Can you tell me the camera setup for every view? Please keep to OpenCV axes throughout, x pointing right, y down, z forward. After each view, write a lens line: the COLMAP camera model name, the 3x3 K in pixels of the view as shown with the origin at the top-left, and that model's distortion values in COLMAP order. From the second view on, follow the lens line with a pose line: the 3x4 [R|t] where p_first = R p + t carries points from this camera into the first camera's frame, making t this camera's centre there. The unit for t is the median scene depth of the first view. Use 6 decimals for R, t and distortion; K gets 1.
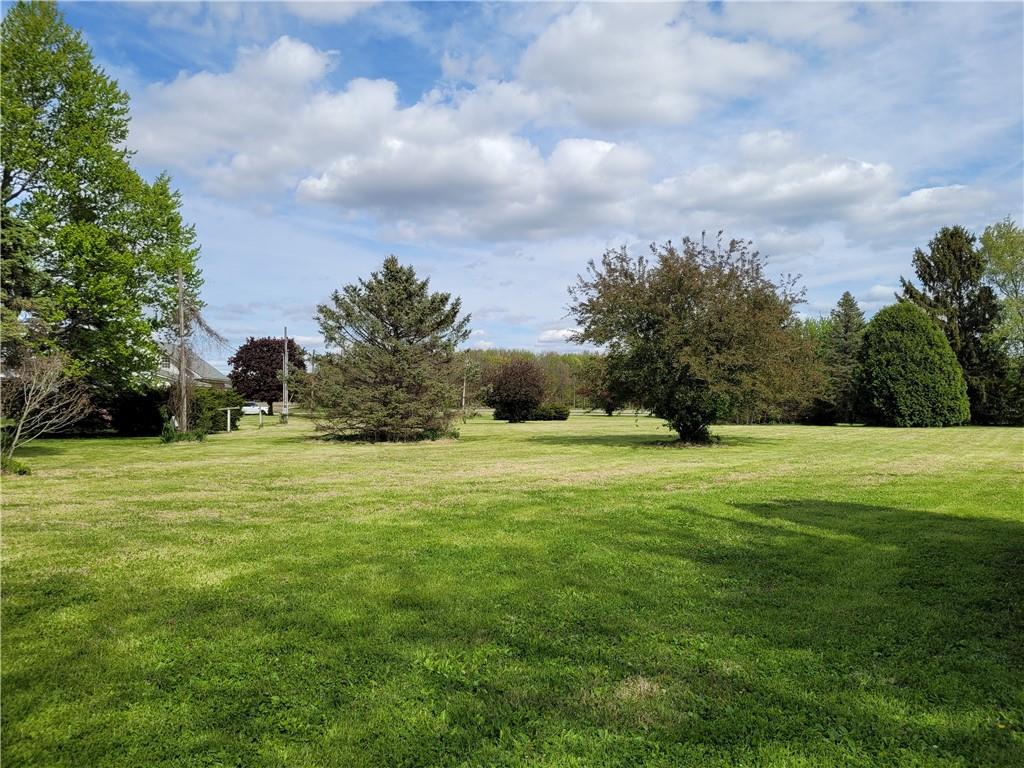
lens RADIAL K [[770.9, 0, 505.8], [0, 770.9, 371.9], [0, 0, 1]] dist [0.064127, -0.054115]
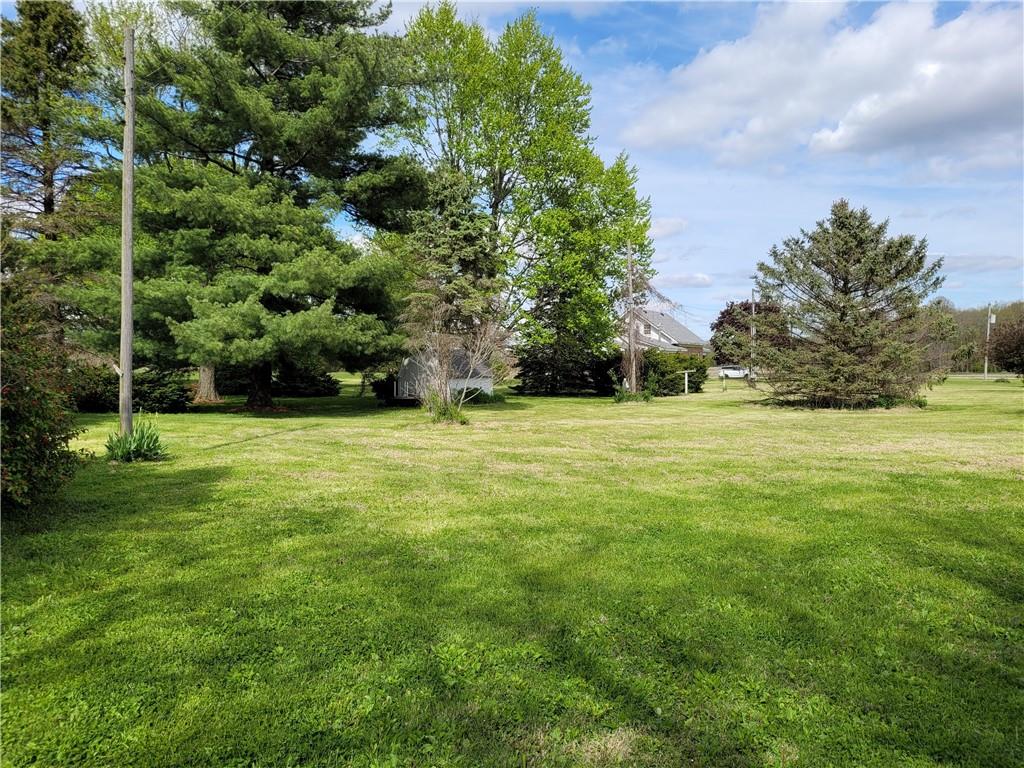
lens RADIAL K [[762.7, 0, 512.0], [0, 762.7, 384.0], [0, 0, 1]] dist [0.047188, -0.043886]
pose [[0.791054, 0.011679, -0.611635, 0.094732], [0.025435, 0.998325, 0.051960, 0.005240], [0.611218, -0.056660, 0.789432, 0.060447]]
